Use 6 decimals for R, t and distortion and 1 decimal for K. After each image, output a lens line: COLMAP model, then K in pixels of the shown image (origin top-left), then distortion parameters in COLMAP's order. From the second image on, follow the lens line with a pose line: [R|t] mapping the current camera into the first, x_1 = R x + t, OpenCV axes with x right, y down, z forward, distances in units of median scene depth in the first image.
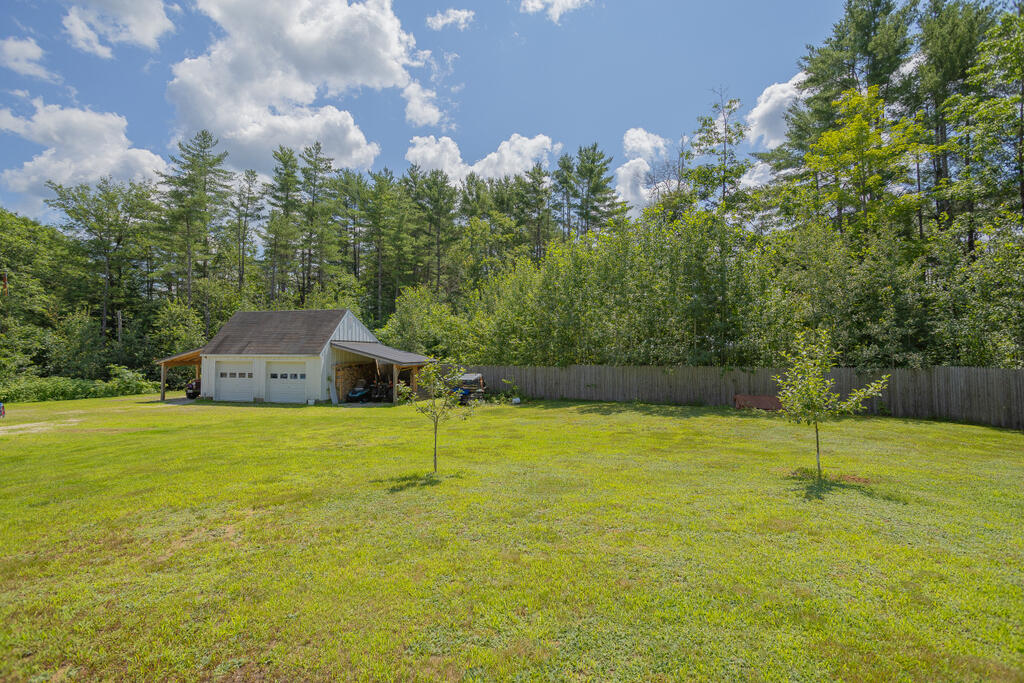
lens RADIAL K [[512.0, 0, 512.0], [0, 512.0, 341.5], [0, 0, 1]] dist [-0.000731, 0.000064]
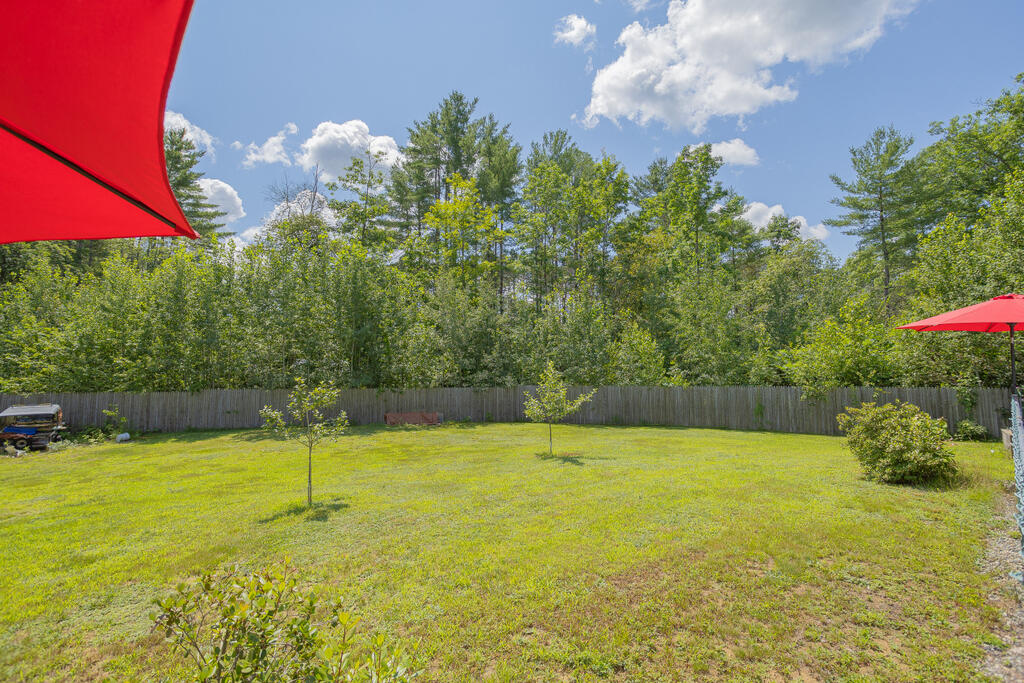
lens RADIAL K [[514.5, 0, 512.5], [0, 514.5, 357.3], [0, 0, 1]] dist [0.000591, 0.000208]
pose [[0.652166, 0.027259, 0.757586, -0.139604], [-0.020592, 0.999622, -0.018242, -0.002415], [-0.757797, -0.003703, 0.652480, 0.025335]]
